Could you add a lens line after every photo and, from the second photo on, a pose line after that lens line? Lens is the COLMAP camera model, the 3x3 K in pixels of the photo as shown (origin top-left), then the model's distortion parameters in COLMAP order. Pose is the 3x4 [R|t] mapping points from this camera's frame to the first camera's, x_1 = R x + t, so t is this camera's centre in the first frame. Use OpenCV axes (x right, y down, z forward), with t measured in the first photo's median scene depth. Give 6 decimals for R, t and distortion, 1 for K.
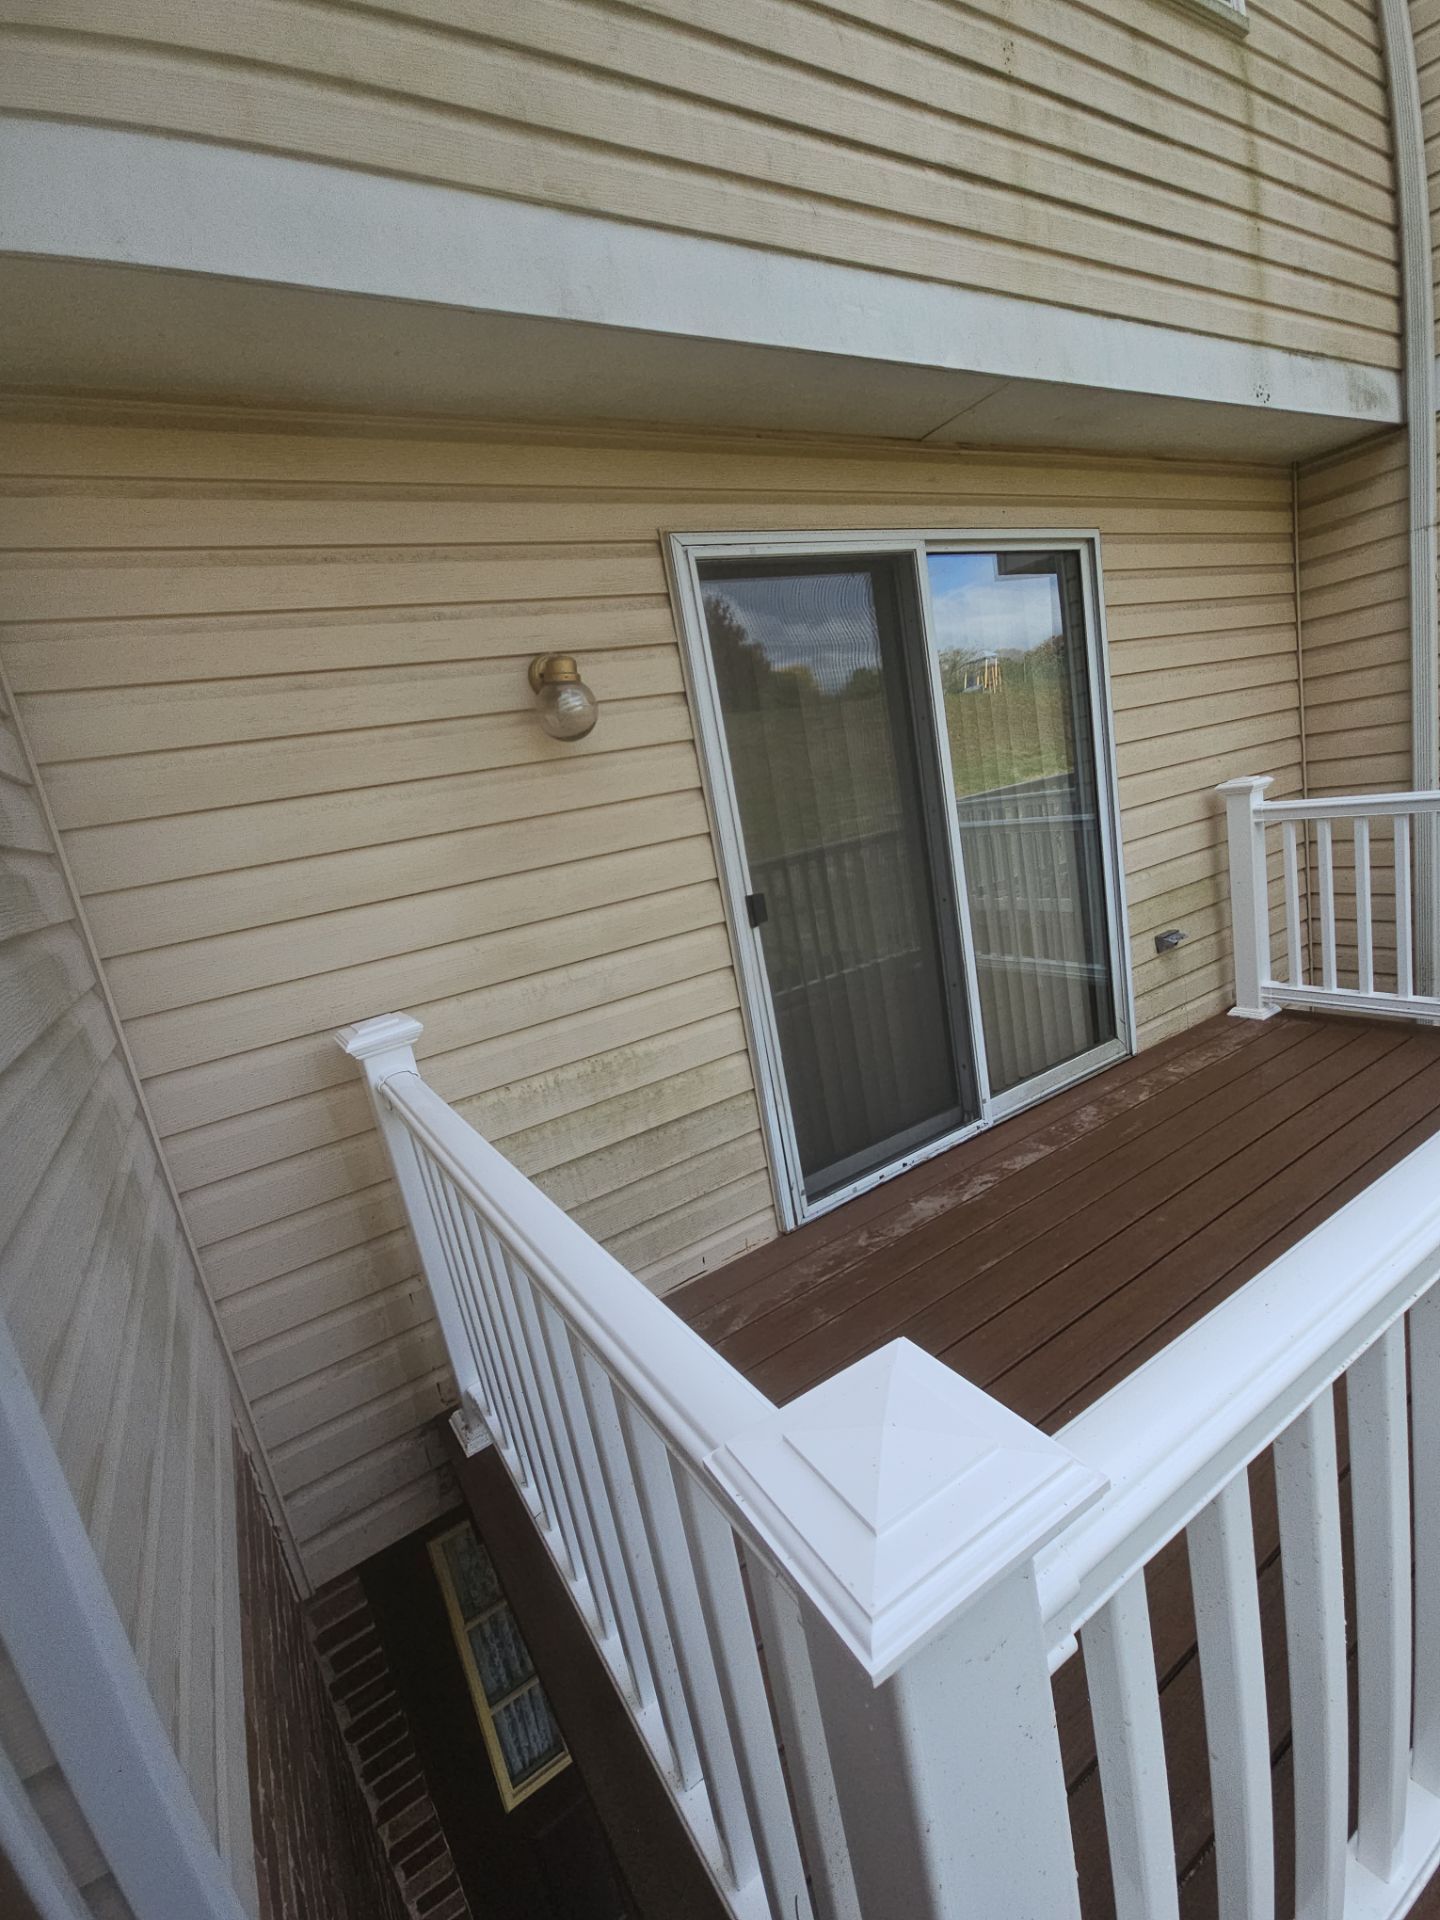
lens RADIAL K [[837.8, 0, 722.4], [0, 837.8, 949.2], [0, 0, 1]] dist [-0.000202, -0.001208]
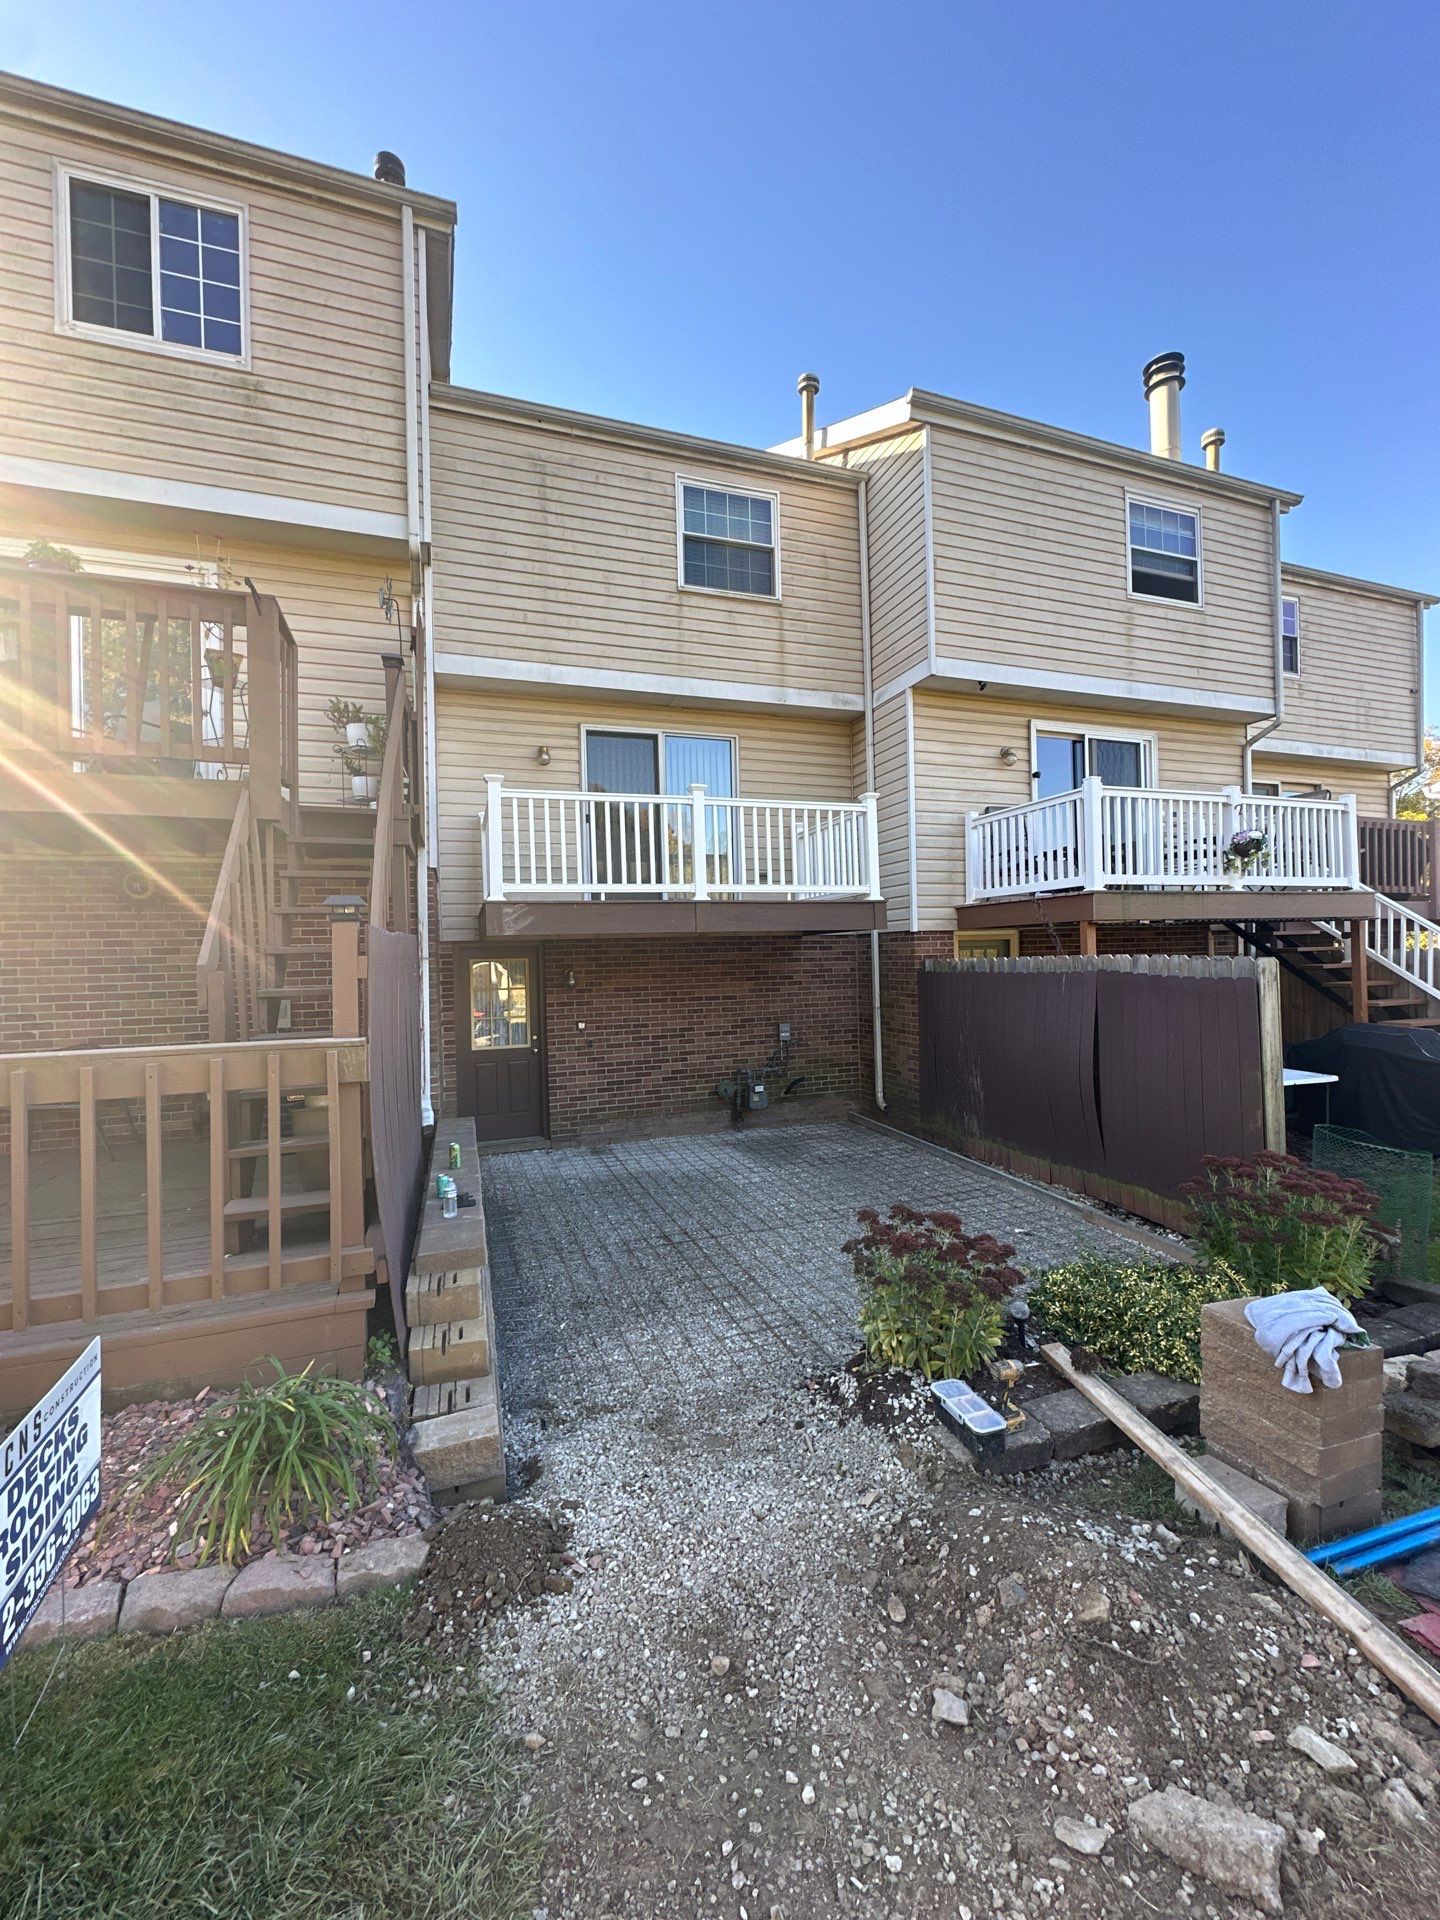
lens RADIAL K [[767.7, 0, 717.2], [0, 767.7, 958.8], [0, 0, 1]] dist [-0.001872, -0.000015]
pose [[0.964715, 0.148030, -0.217745, 1.547486], [-0.184257, 0.970306, -0.156702, 1.071180], [0.188083, 0.191294, 0.963344, -2.240743]]
